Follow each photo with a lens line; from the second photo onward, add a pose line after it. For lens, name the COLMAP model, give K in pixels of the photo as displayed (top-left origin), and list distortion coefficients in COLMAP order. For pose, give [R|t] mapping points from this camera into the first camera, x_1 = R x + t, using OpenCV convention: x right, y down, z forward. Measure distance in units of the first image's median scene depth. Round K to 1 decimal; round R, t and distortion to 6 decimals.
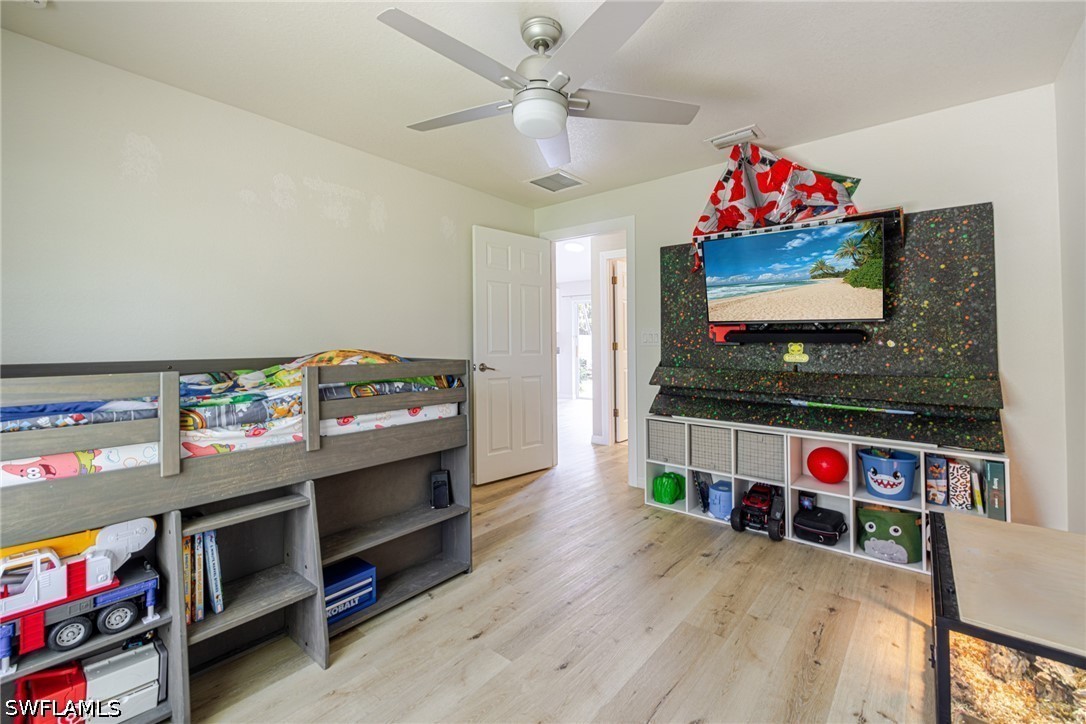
lens RADIAL K [[466.3, 0, 561.6], [0, 466.3, 337.8], [0, 0, 1]] dist [-0.003124, 0.001068]
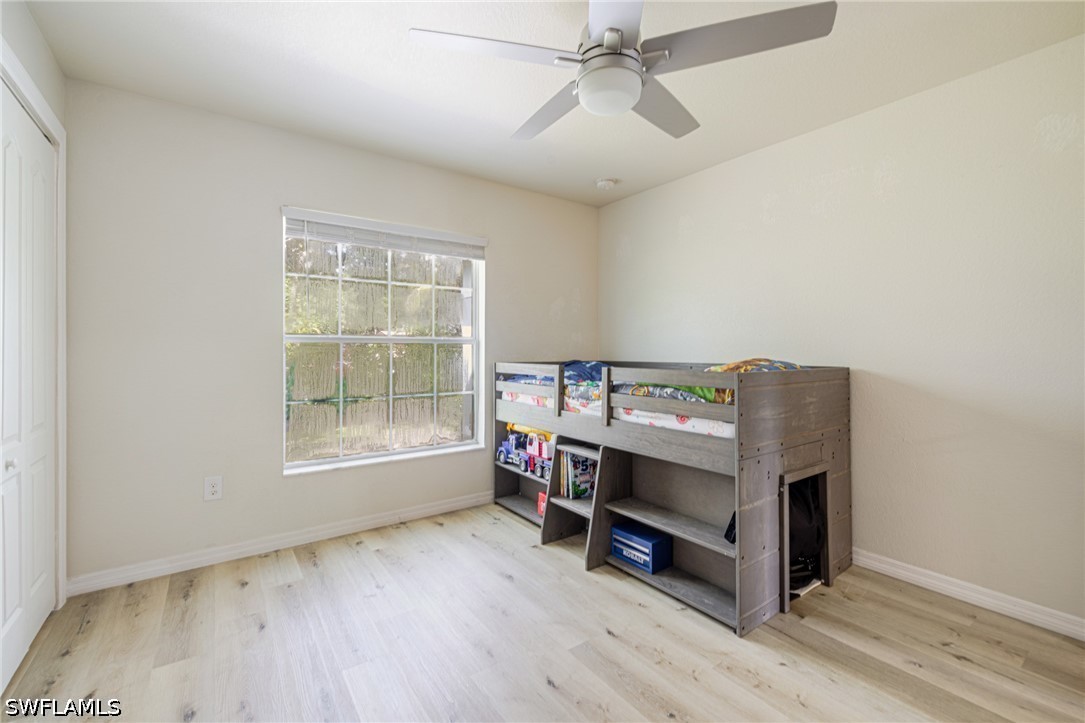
lens RADIAL K [[465.9, 0, 537.8], [0, 465.9, 359.0], [0, 0, 1]] dist [-0.003124, 0.001068]
pose [[-0.287833, 0.015708, -0.957552, 0.773621], [0.007043, 0.999873, 0.014285, 0.011624], [0.957655, -0.002632, -0.287908, 1.042708]]
